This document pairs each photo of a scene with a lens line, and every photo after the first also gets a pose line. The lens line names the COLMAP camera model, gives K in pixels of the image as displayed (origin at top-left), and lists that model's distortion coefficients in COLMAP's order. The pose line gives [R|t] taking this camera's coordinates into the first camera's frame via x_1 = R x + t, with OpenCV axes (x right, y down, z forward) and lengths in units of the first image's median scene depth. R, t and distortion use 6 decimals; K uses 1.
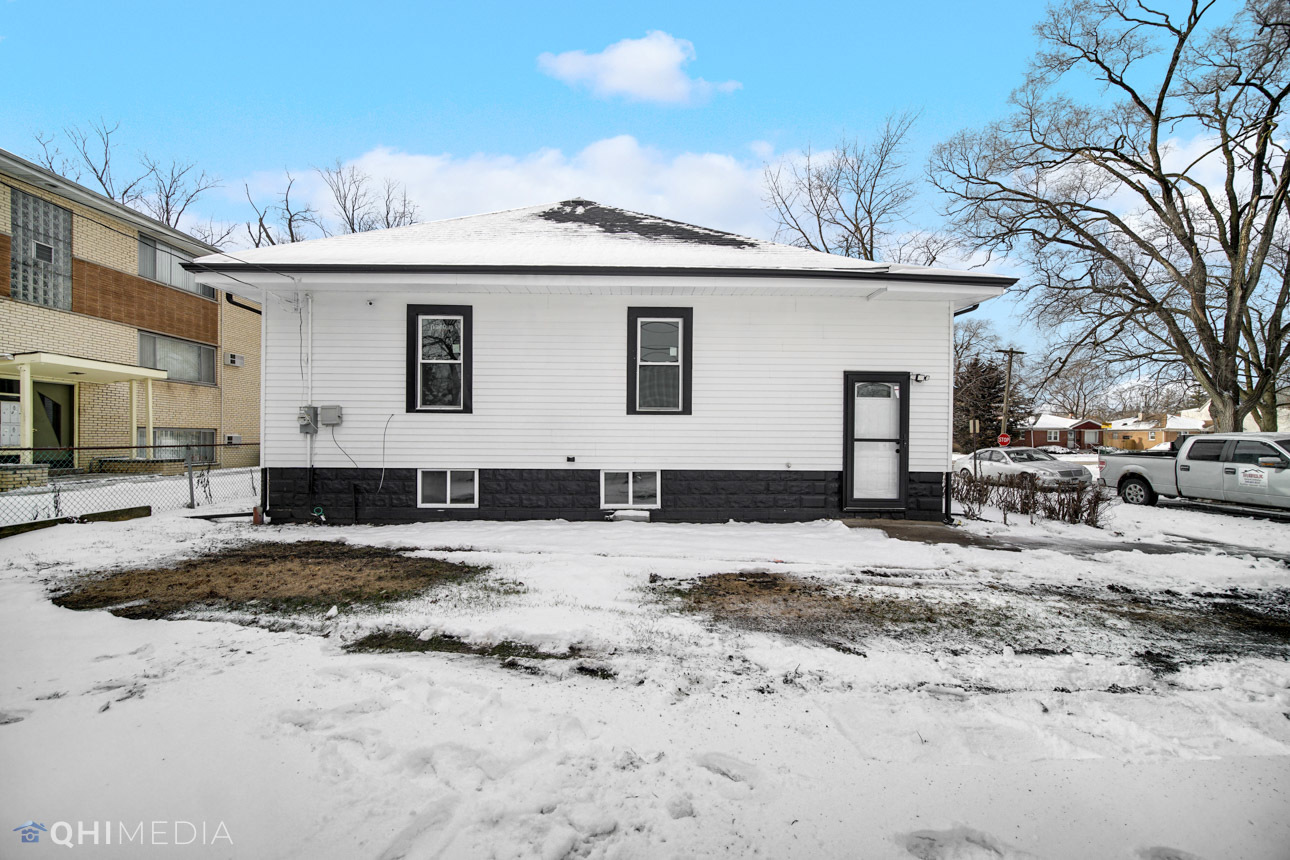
lens RADIAL K [[516.1, 0, 646.4], [0, 516.1, 436.9], [0, 0, 1]] dist [-0.001136, 0.000132]
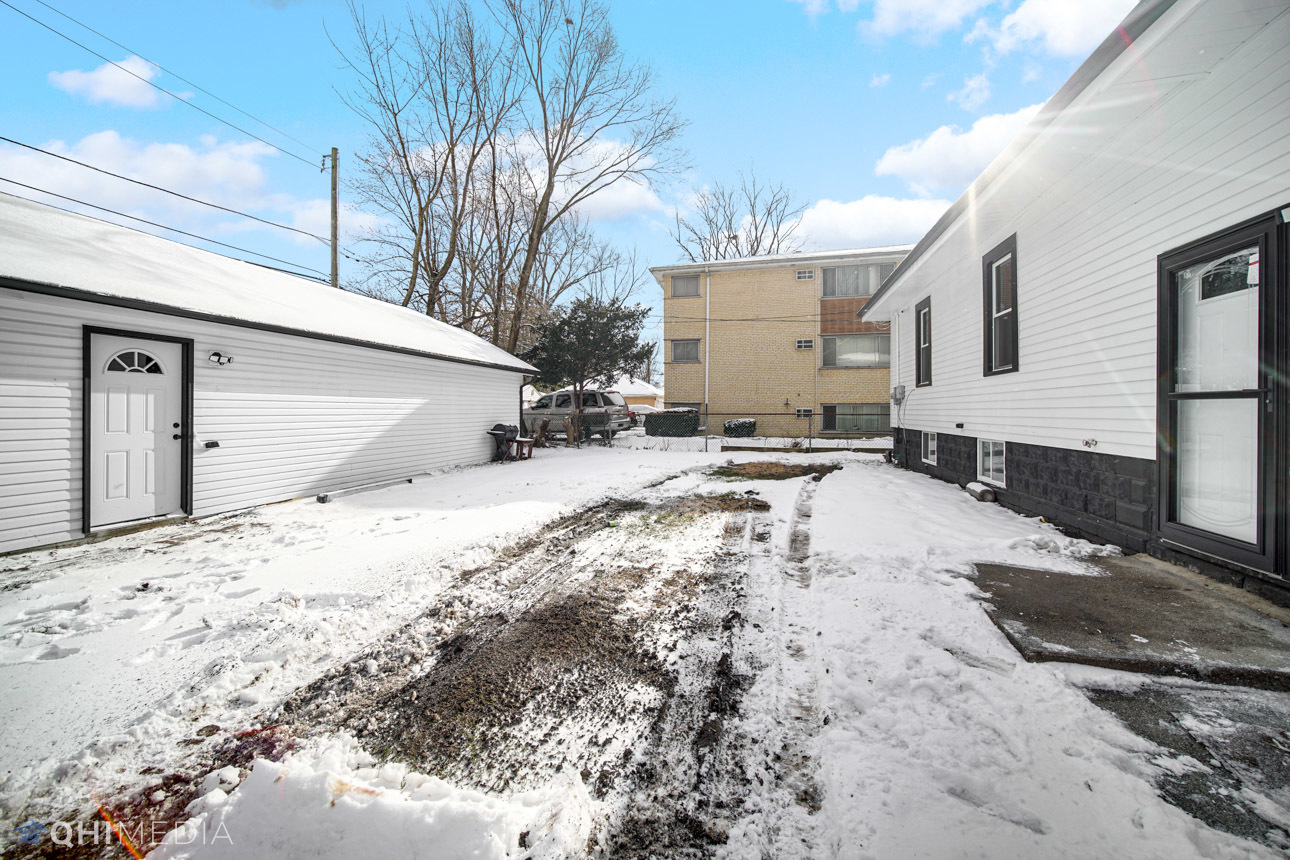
lens RADIAL K [[516.1, 0, 640.5], [0, 516.1, 412.2], [0, 0, 1]] dist [-0.001136, 0.000132]
pose [[-0.254137, -0.006568, -0.967146, 0.973714], [-0.004995, 0.999973, -0.005478, 0.025561], [0.967155, 0.003438, -0.254163, 0.650396]]
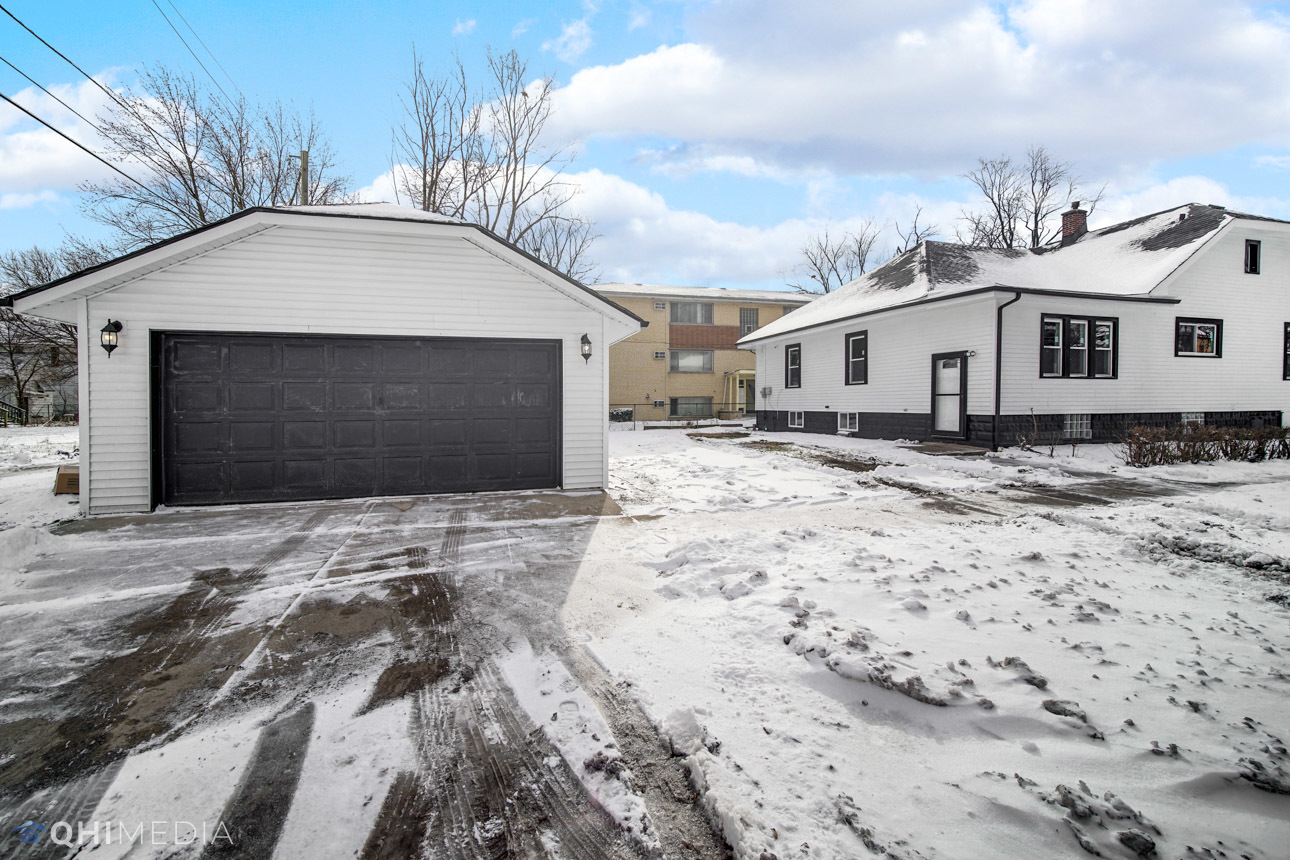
lens RADIAL K [[516.1, 0, 641.7], [0, 516.1, 417.1], [0, 0, 1]] dist [-0.001136, 0.000132]
pose [[0.293361, 0.014855, -0.955886, 1.713358], [0.011078, 0.999759, 0.018936, 0.035285], [0.955937, -0.016144, 0.293126, -0.399568]]
